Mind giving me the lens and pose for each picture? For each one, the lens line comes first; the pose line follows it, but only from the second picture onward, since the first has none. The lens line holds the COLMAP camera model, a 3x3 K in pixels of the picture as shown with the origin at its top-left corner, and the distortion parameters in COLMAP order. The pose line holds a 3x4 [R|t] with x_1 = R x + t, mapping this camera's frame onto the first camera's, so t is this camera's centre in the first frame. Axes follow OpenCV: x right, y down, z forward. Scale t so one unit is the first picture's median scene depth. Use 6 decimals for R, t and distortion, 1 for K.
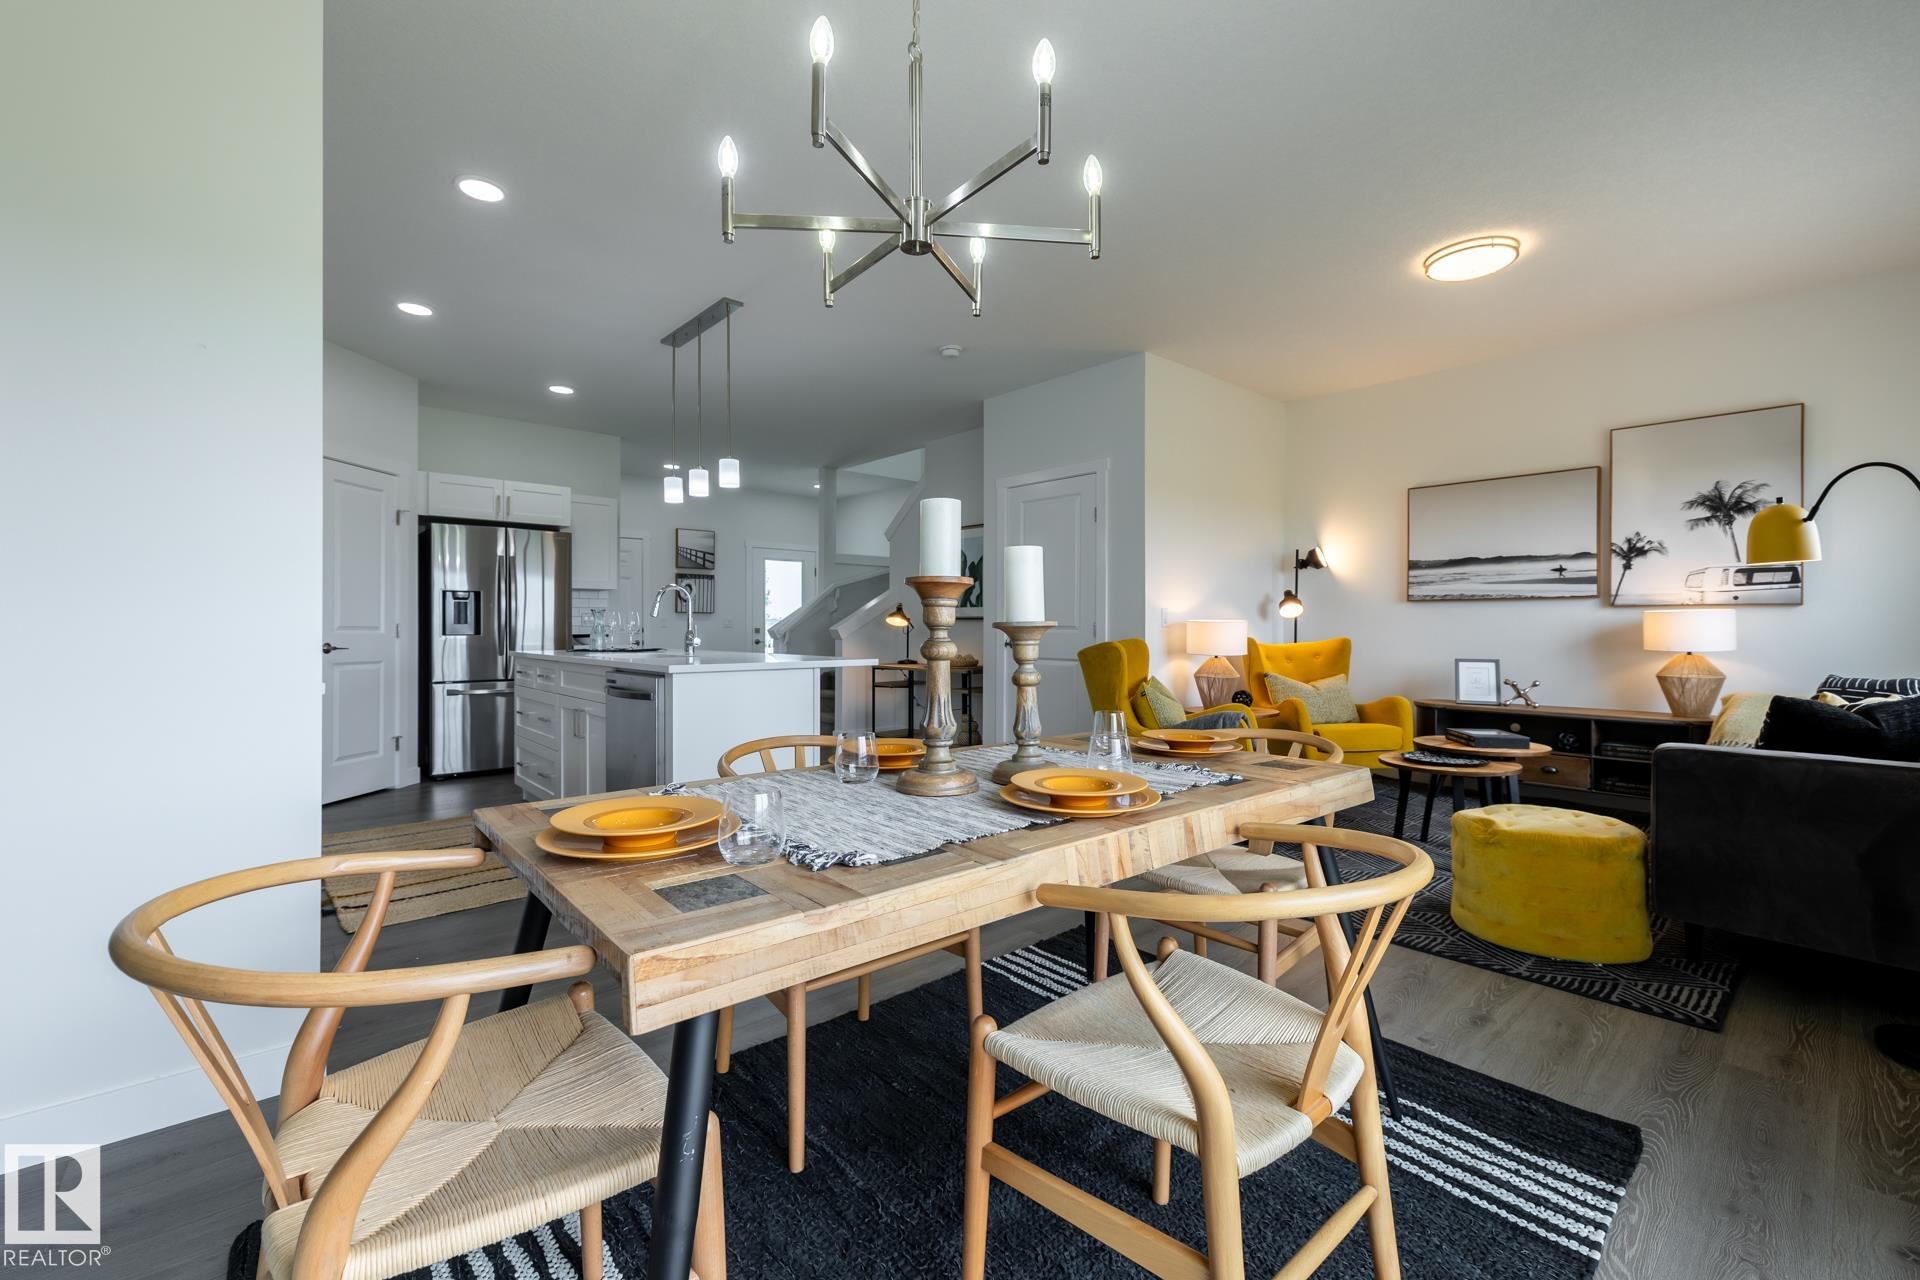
lens RADIAL K [[819.9, 0, 953.6], [0, 819.9, 627.0], [0, 0, 1]] dist [-0.000202, 0.000011]
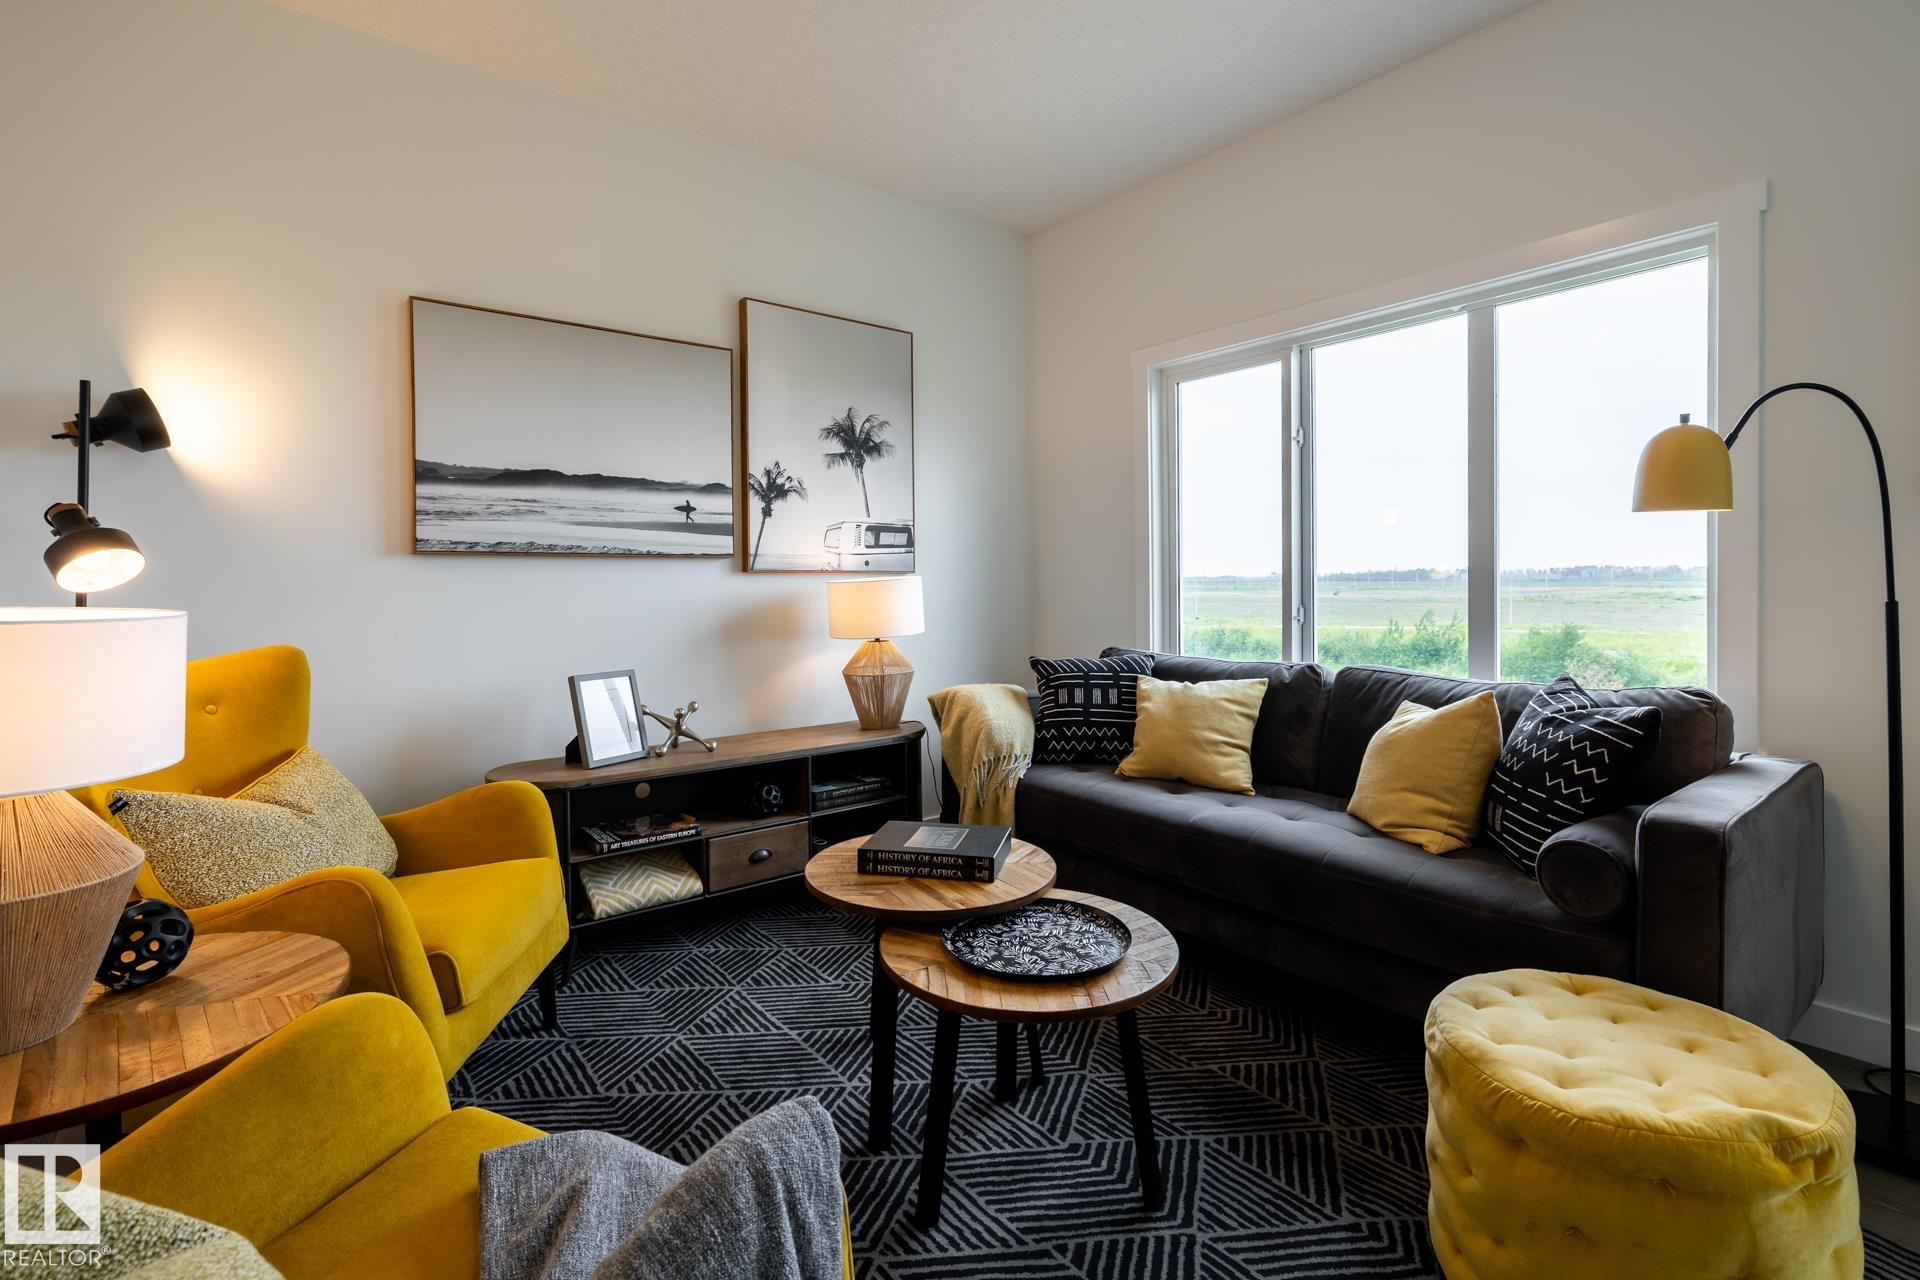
lens RADIAL K [[868.0, 0, 915.6], [0, 868.0, 592.5], [0, 0, 1]] dist [-0.000114, 0.000041]
pose [[0.075914, -0.009698, 0.997067, 0.130560], [0.011222, 0.999898, 0.008872, -0.013508], [-0.997051, 0.010515, 0.076015, 0.822466]]
